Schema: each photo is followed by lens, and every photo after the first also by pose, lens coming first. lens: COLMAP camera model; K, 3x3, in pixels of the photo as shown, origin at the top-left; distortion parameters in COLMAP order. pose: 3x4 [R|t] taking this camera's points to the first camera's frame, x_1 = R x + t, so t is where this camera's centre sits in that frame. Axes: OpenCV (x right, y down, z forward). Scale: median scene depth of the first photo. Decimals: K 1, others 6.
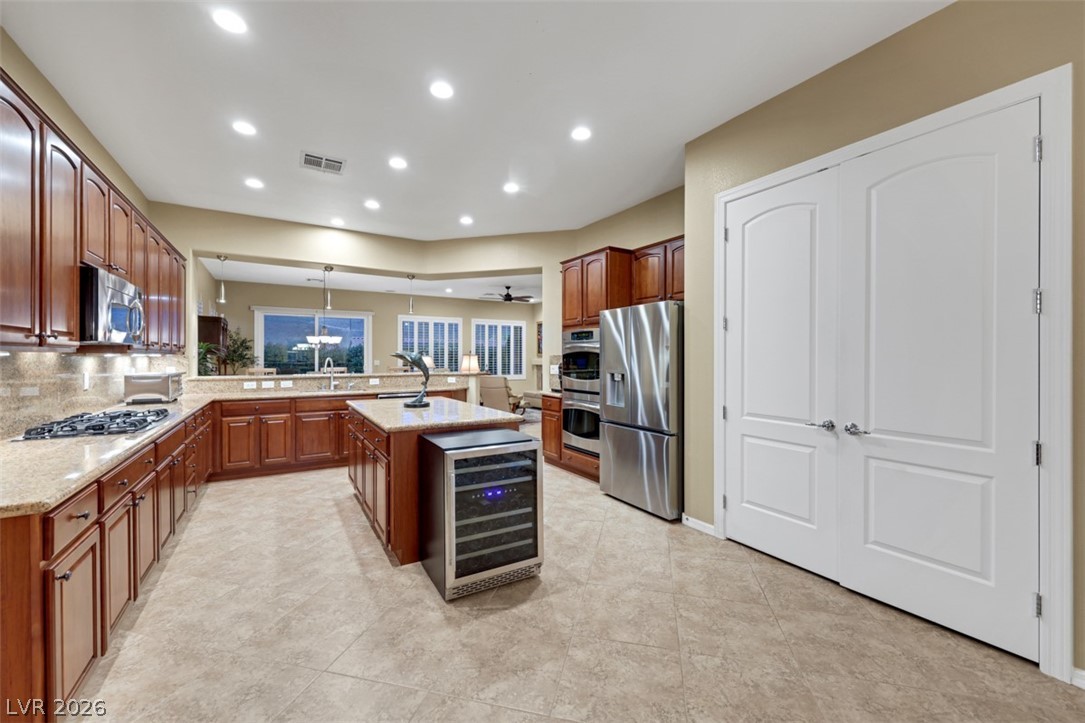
lens RADIAL K [[437.5, 0, 540.9], [0, 437.5, 358.0], [0, 0, 1]] dist [0.000647, 0.000197]
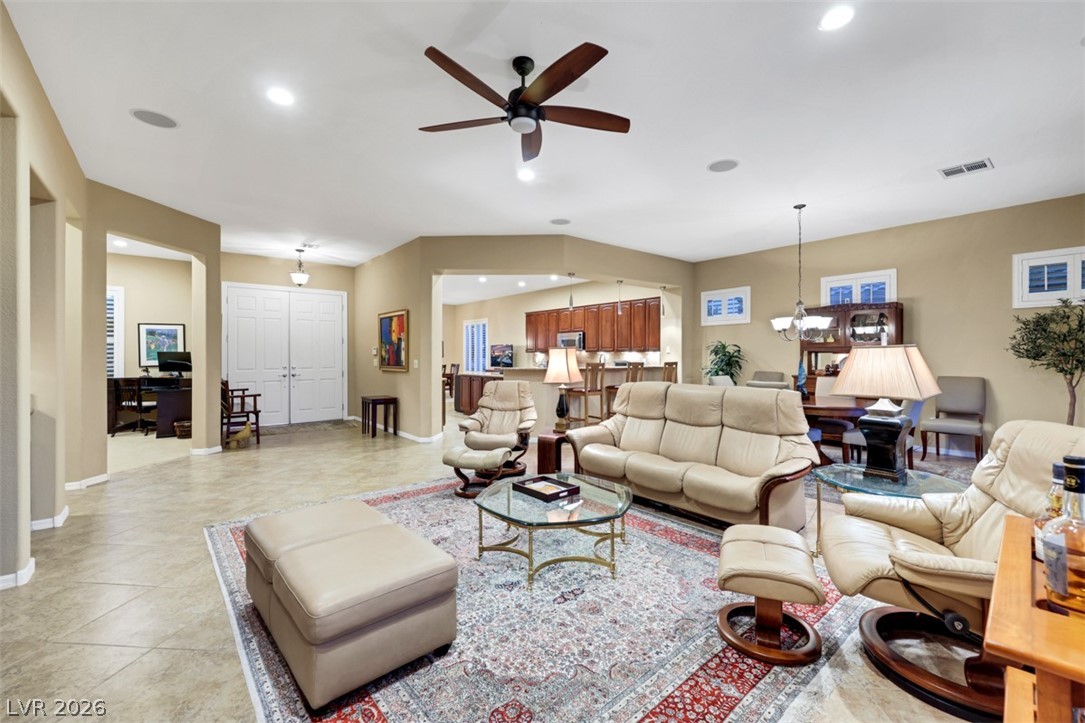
lens RADIAL K [[449.9, 0, 543.9], [0, 449.9, 357.1], [0, 0, 1]] dist [0.008074, -0.000088]
pose [[-0.989541, -0.001879, -0.144243, -0.041969], [-0.002658, 0.999983, 0.005213, 0.001104], [0.144231, 0.005542, -0.989529, 1.038783]]
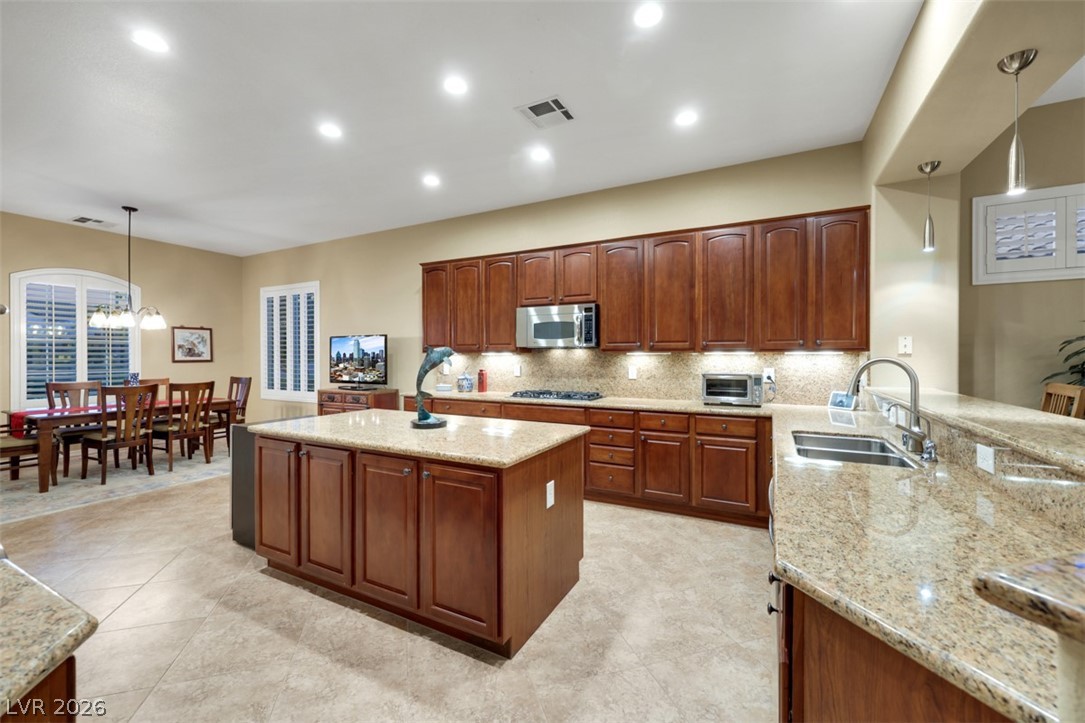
lens RADIAL K [[437.5, 0, 540.9], [0, 437.5, 358.0], [0, 0, 1]] dist [0.000647, 0.000197]
pose [[-0.857508, 0.002589, -0.514464, -0.022255], [-0.001164, 0.999975, 0.006972, -0.001279], [0.514469, 0.006577, -0.857484, 0.507880]]
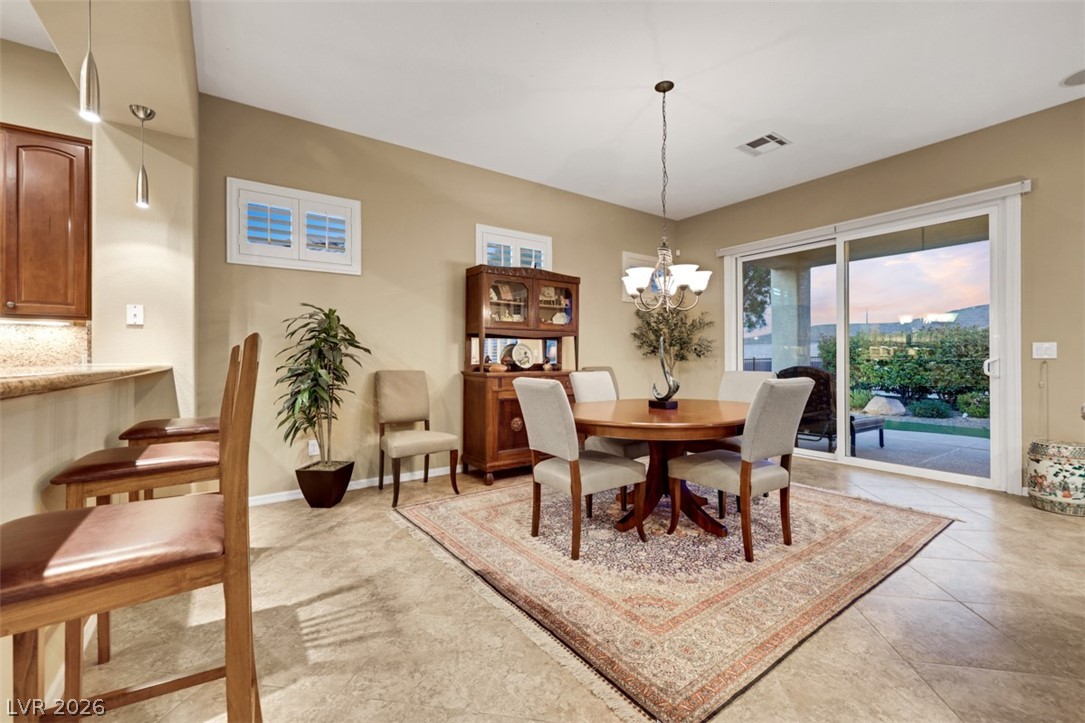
lens RADIAL K [[449.9, 0, 543.9], [0, 449.9, 357.1], [0, 0, 1]] dist [0.008074, -0.000088]
pose [[0.076428, -0.003981, -0.997067, -0.088428], [0.000999, 0.999992, -0.003916, 0.014658], [0.997075, -0.000697, 0.076431, 0.583533]]
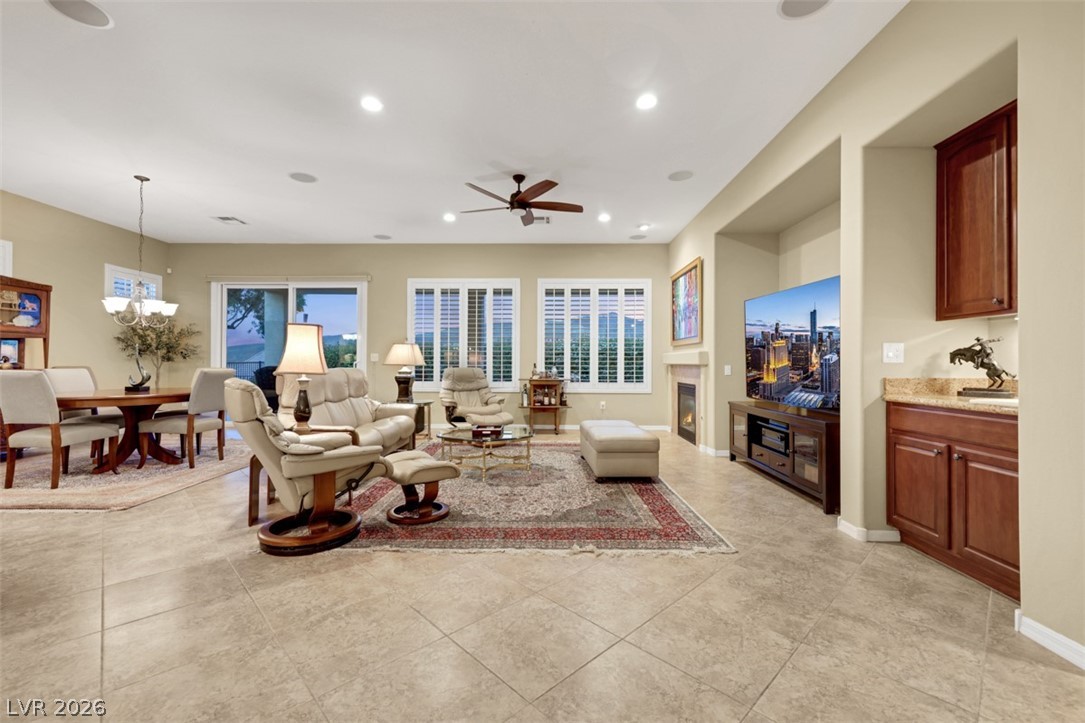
lens RADIAL K [[455.9, 0, 540.0], [0, 455.9, 359.2], [0, 0, 1]] dist [0.001118, 0.000154]
pose [[0.844790, -0.002195, -0.535093, 0.150696], [-0.005073, 0.999914, -0.012111, 0.017998], [0.535074, 0.012946, 0.844706, 0.527545]]
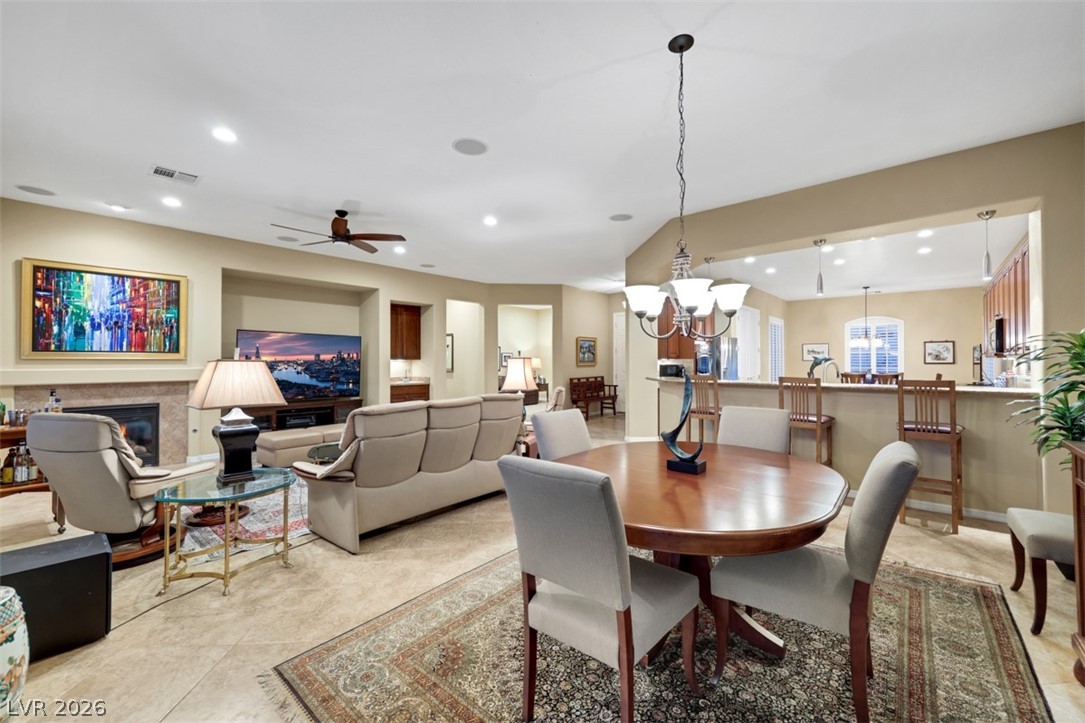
lens RADIAL K [[437.5, 0, 540.9], [0, 437.5, 358.0], [0, 0, 1]] dist [0.000647, 0.000197]
pose [[-0.304371, 0.003605, 0.952547, -0.484298], [0.003378, 0.999991, -0.002705, -0.003448], [-0.952548, 0.002394, -0.304380, 0.779587]]
